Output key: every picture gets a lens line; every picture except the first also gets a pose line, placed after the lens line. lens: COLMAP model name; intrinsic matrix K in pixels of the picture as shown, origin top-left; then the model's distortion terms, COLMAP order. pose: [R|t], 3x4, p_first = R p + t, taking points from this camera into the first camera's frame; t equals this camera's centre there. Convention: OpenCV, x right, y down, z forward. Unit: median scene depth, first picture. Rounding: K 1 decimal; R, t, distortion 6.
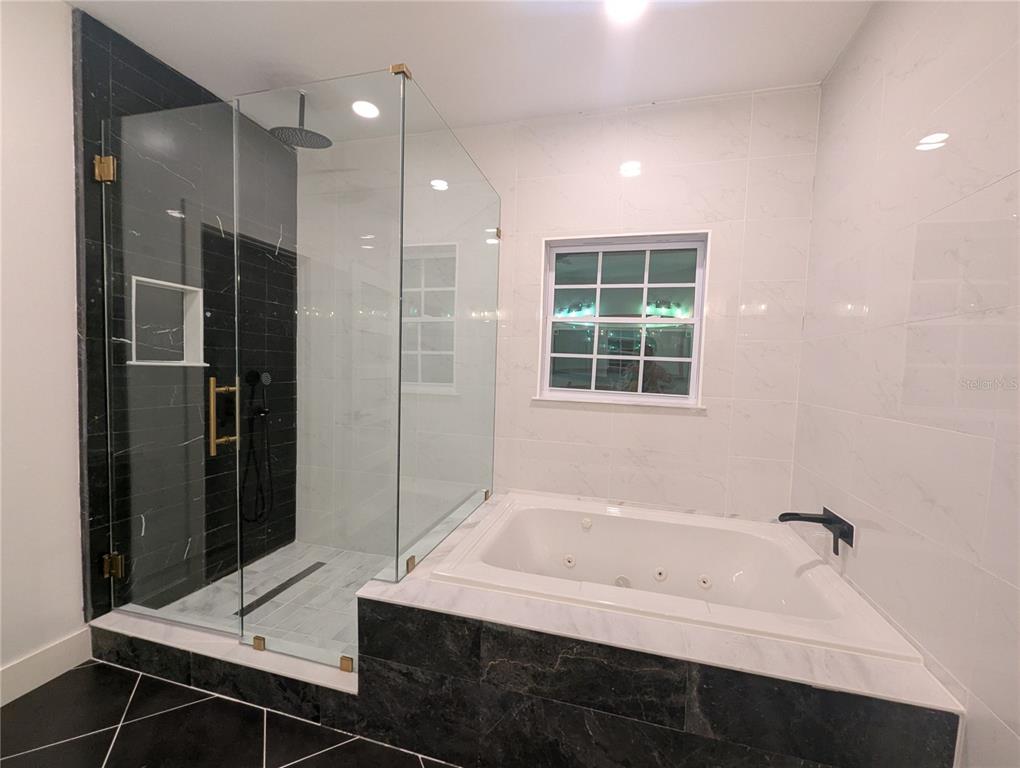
lens RADIAL K [[424.5, 0, 508.4], [0, 424.5, 388.0], [0, 0, 1]] dist [-0.001276, -0.000293]
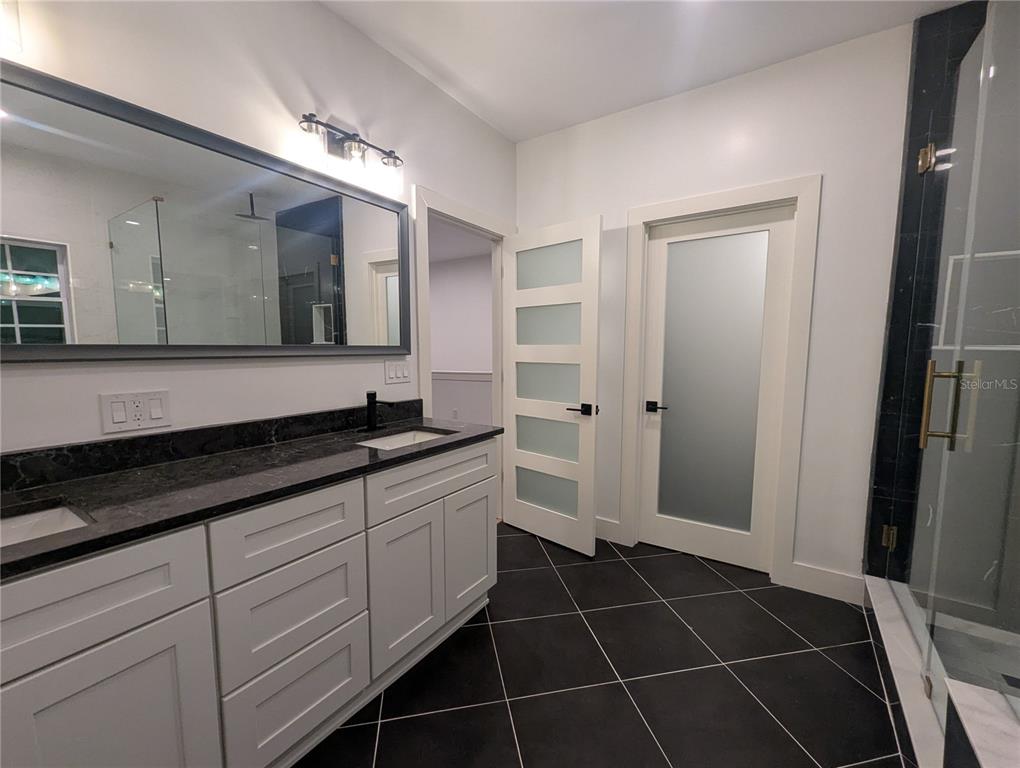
lens RADIAL K [[424.5, 0, 508.4], [0, 424.5, 386.0], [0, 0, 1]] dist [-0.001276, -0.000293]
pose [[-0.325245, 0.060764, -0.943675, 0.355139], [-0.060768, 0.994528, 0.084983, 0.005479], [0.943675, 0.084985, -0.319773, 0.392263]]
